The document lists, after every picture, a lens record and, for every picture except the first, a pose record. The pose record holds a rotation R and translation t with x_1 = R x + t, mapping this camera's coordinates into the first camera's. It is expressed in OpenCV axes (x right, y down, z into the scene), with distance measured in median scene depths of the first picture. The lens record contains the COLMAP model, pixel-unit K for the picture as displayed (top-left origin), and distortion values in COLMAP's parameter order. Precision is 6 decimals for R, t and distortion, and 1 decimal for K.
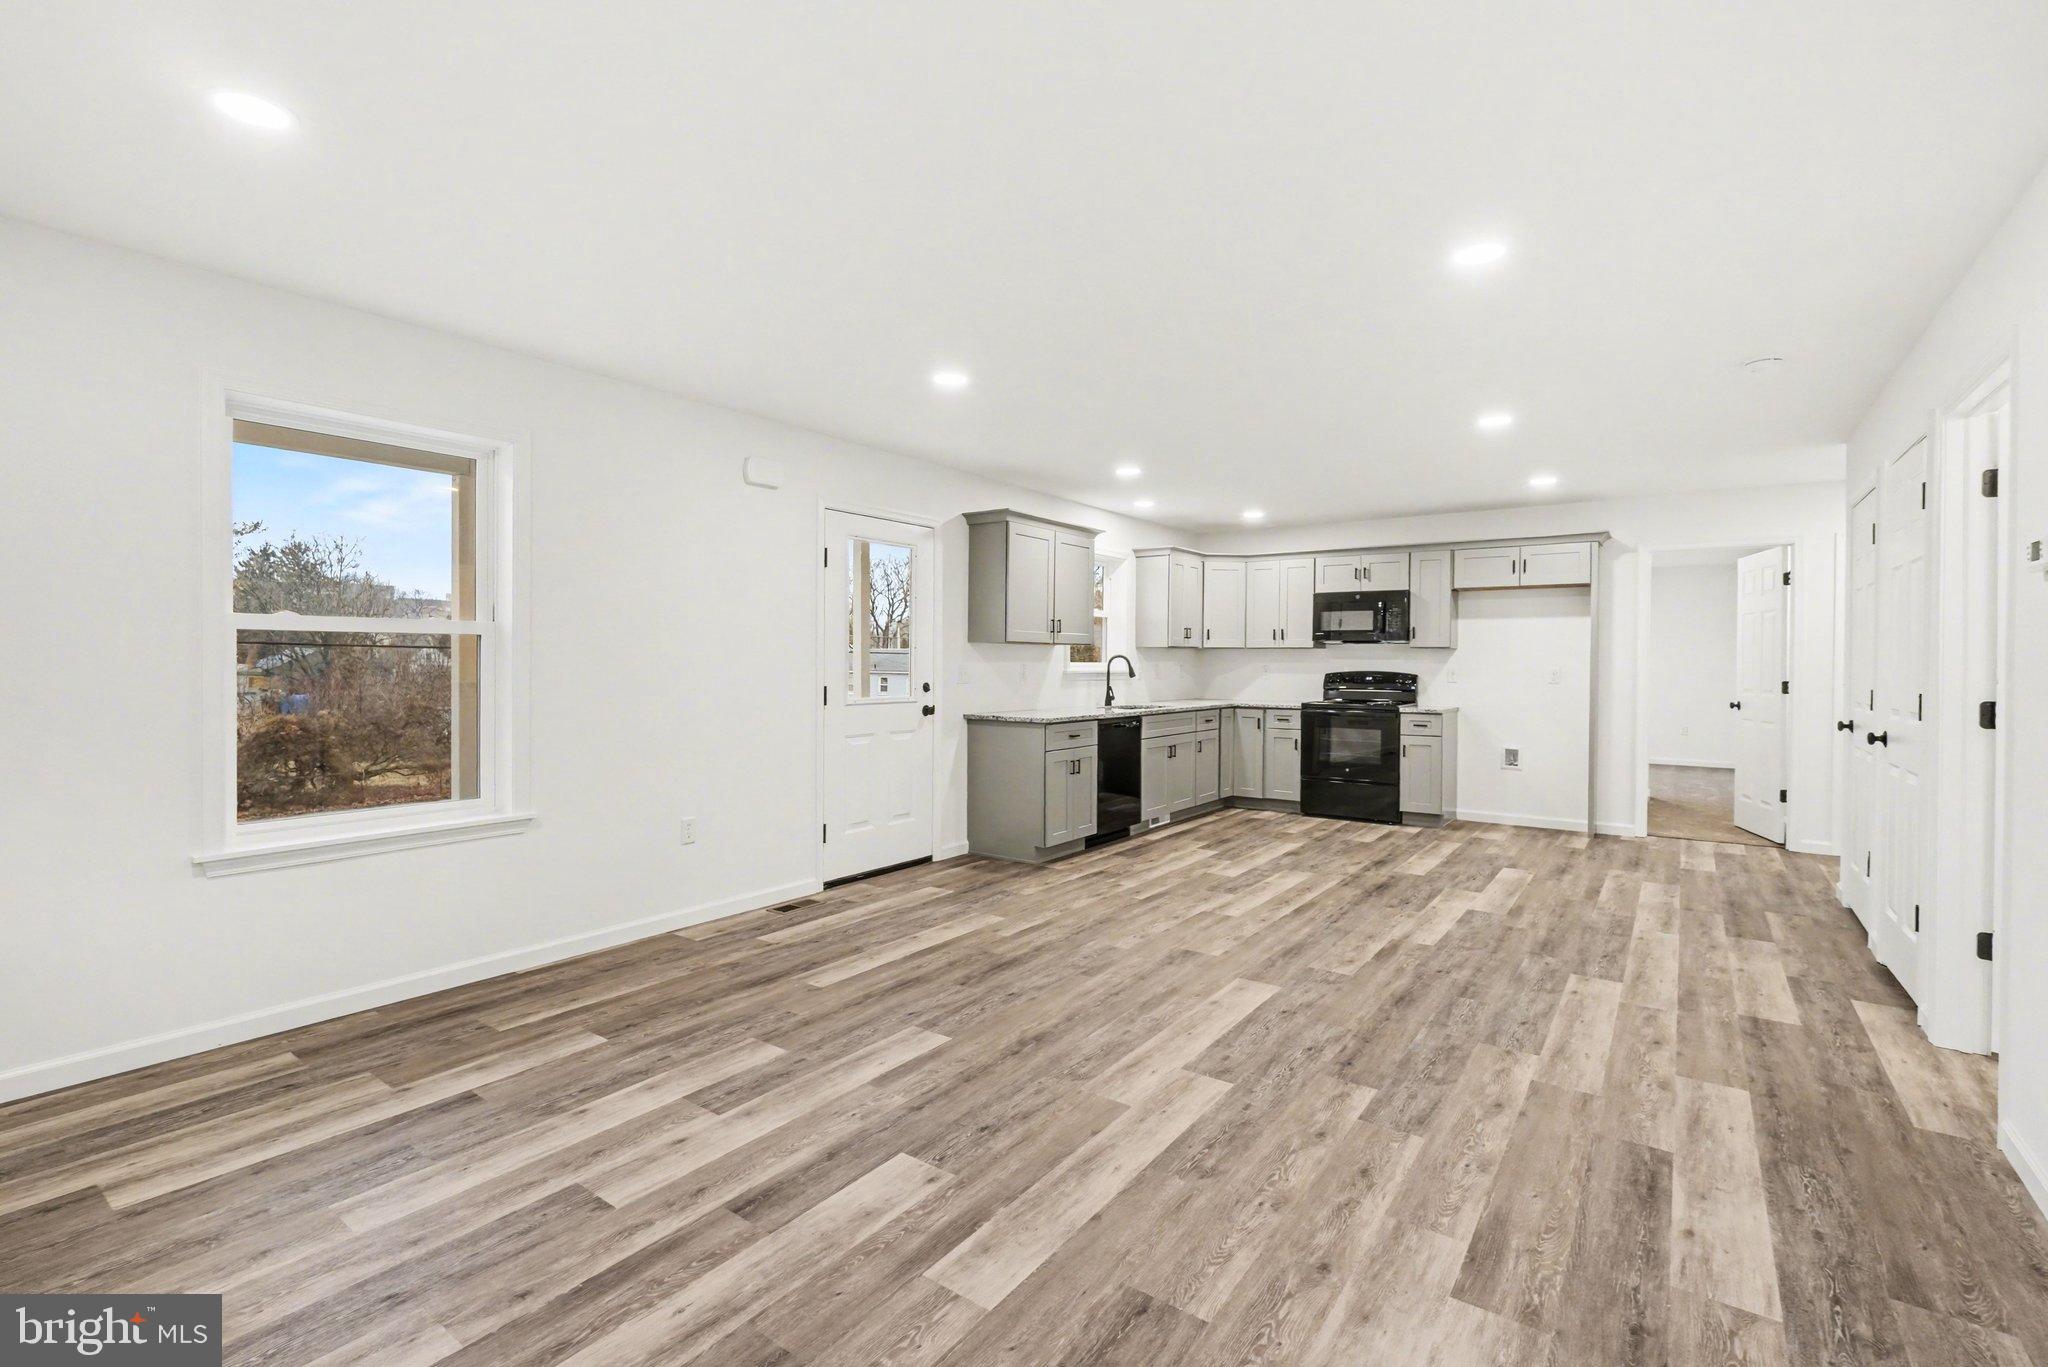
lens RADIAL K [[921.0, 0, 990.3], [0, 921.0, 677.4], [0, 0, 1]] dist [0.003464, 0.000015]
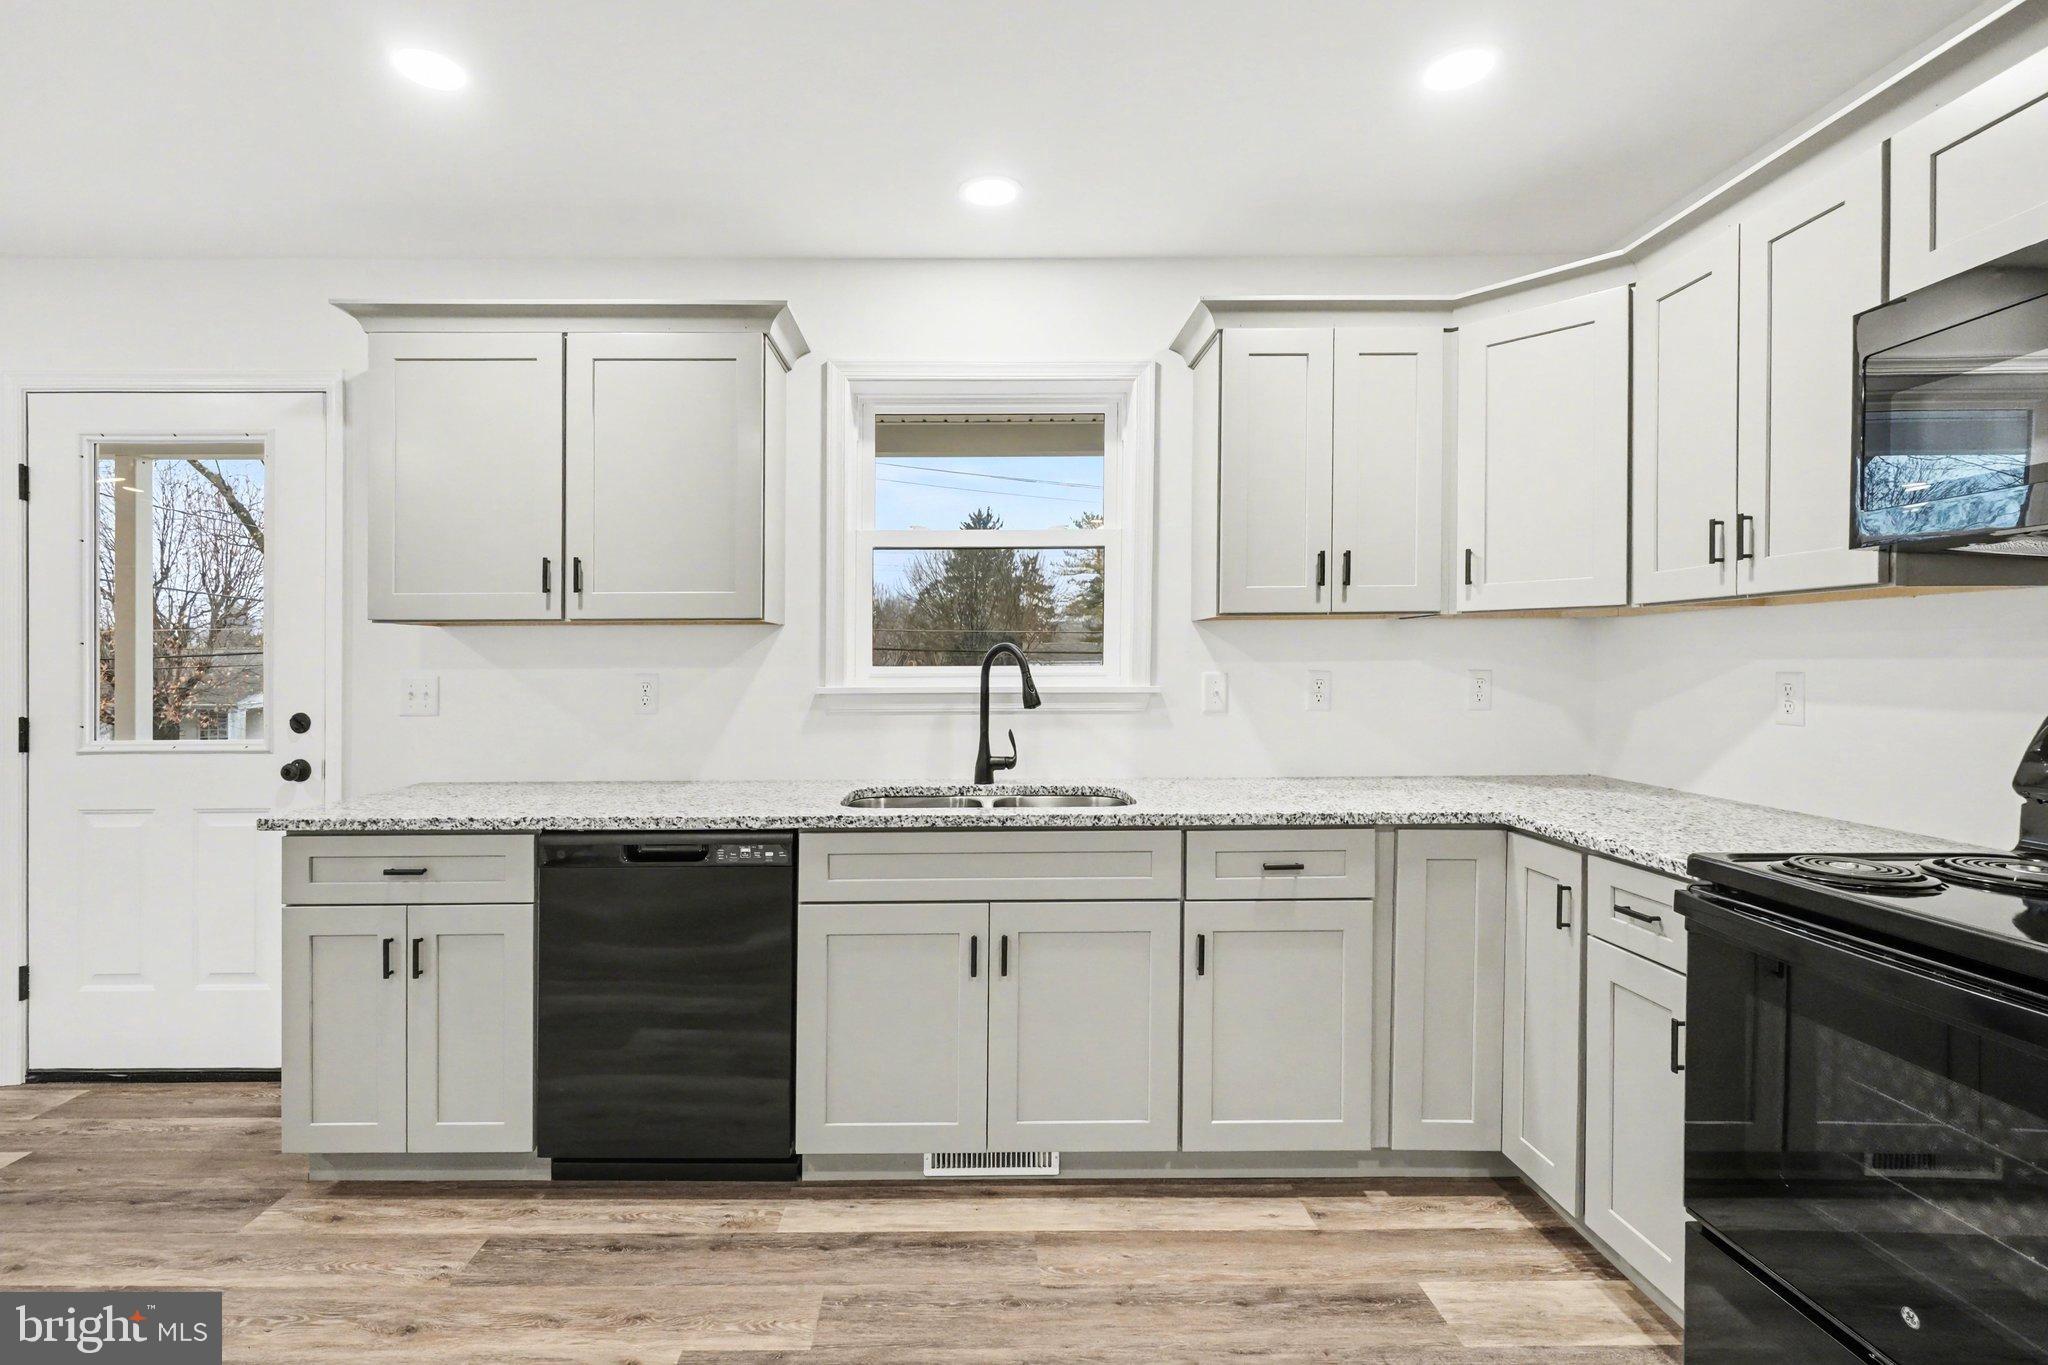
lens RADIAL K [[925.7, 0, 962.4], [0, 925.7, 680.0], [0, 0, 1]] dist [0.000741, -0.000309]
pose [[0.599000, 0.005277, -0.800732, 0.493951], [-0.003477, 0.999986, 0.003990, -0.014229], [0.800741, 0.000394, 0.599010, 0.909835]]
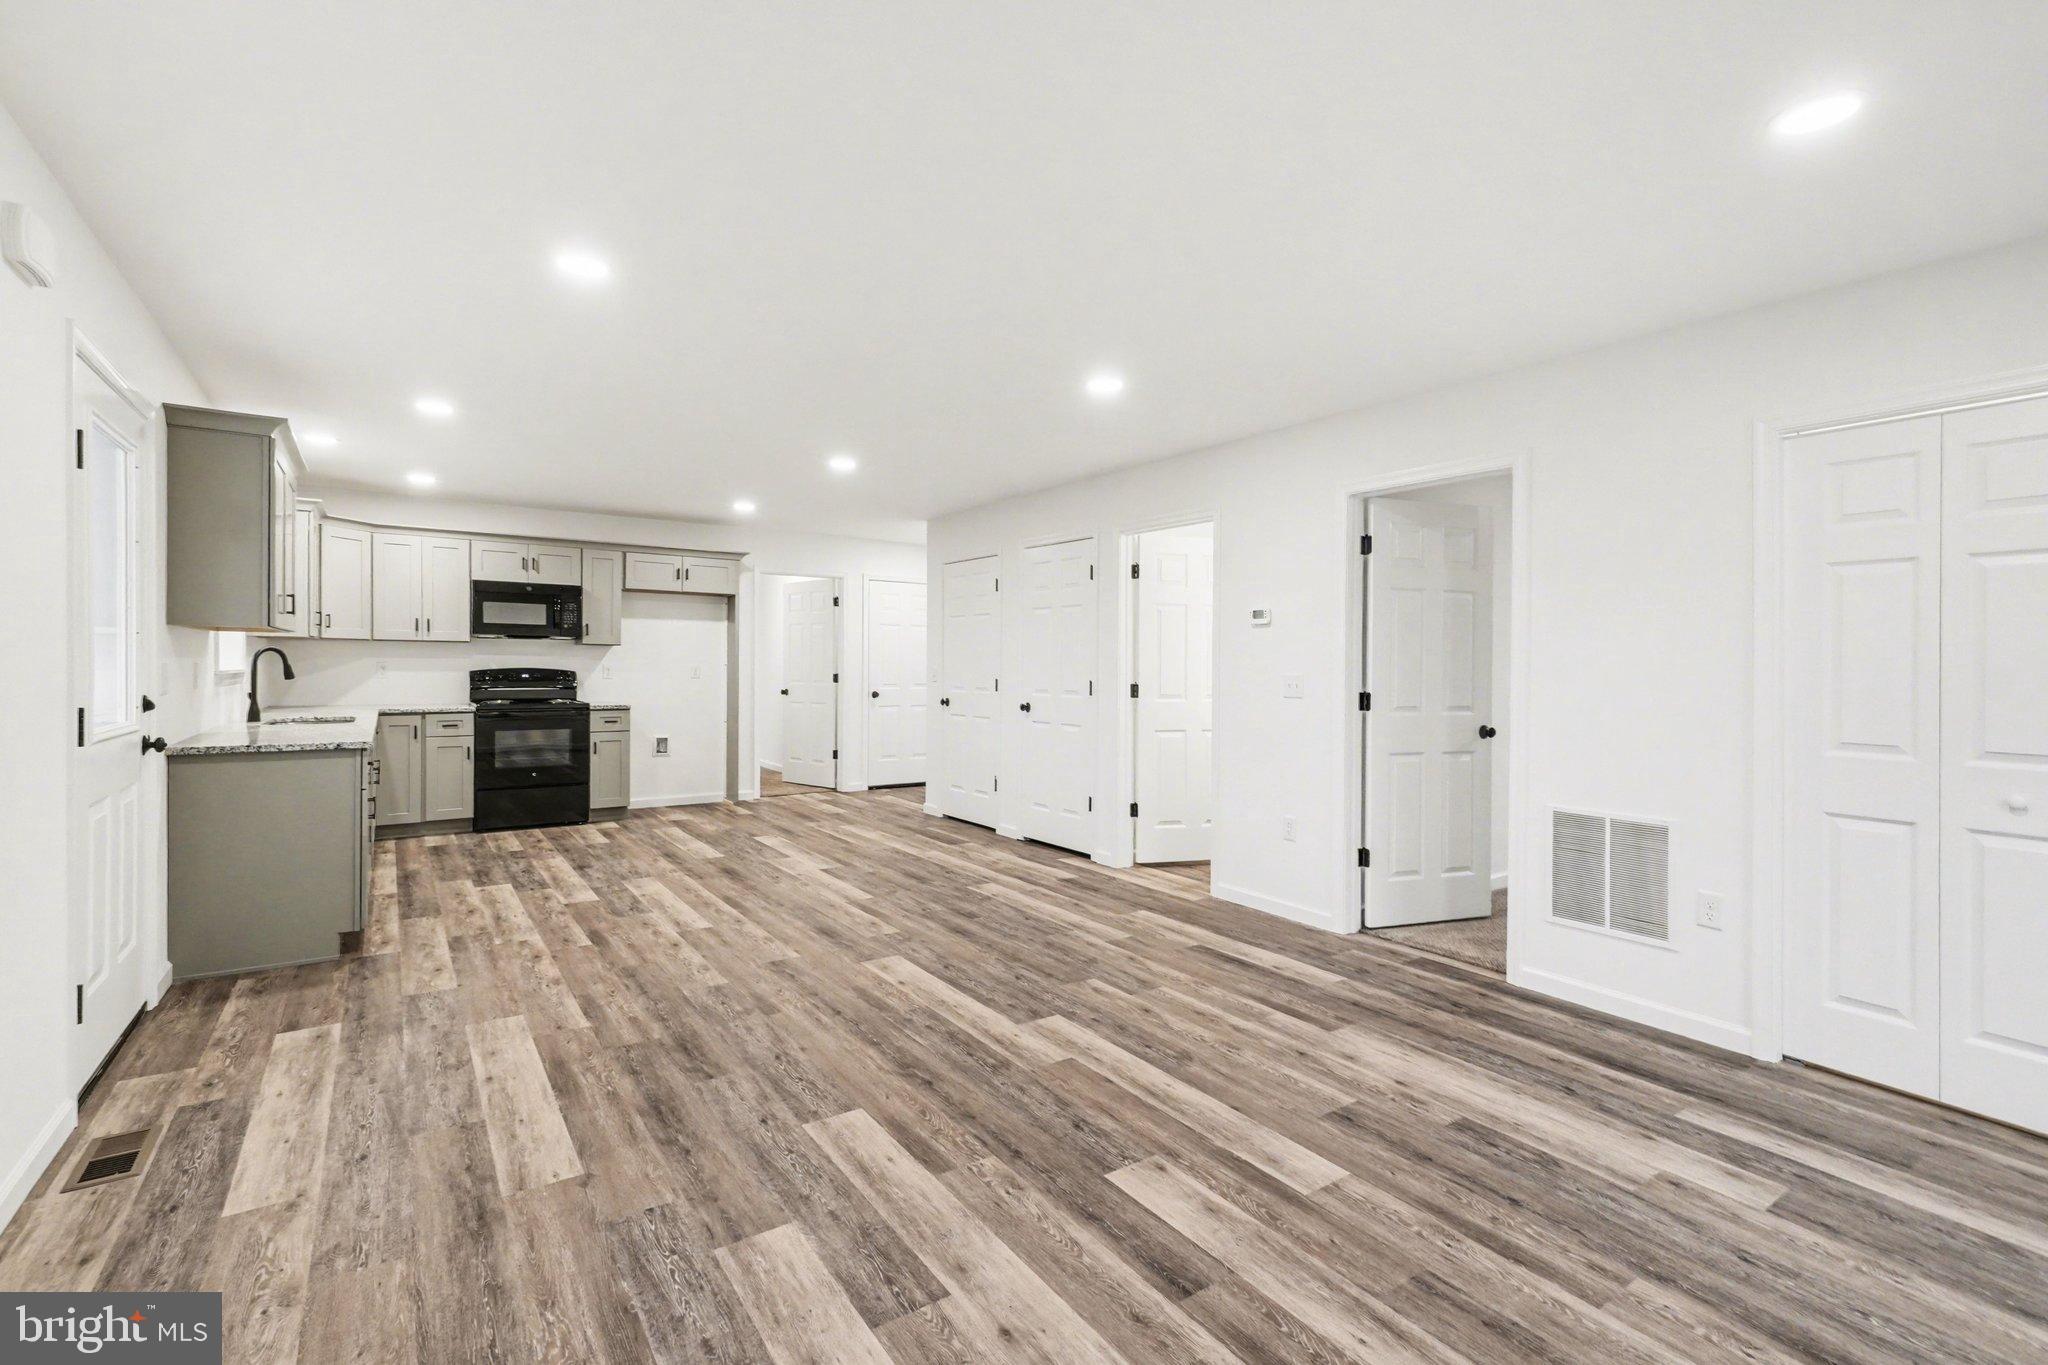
lens RADIAL K [[921.0, 0, 990.3], [0, 921.0, 676.4], [0, 0, 1]] dist [0.003464, 0.000015]
pose [[0.335376, -0.014111, 0.941979, -0.393273], [0.008793, 0.999891, 0.011847, -0.006647], [-0.942043, 0.004310, 0.335463, 0.299401]]
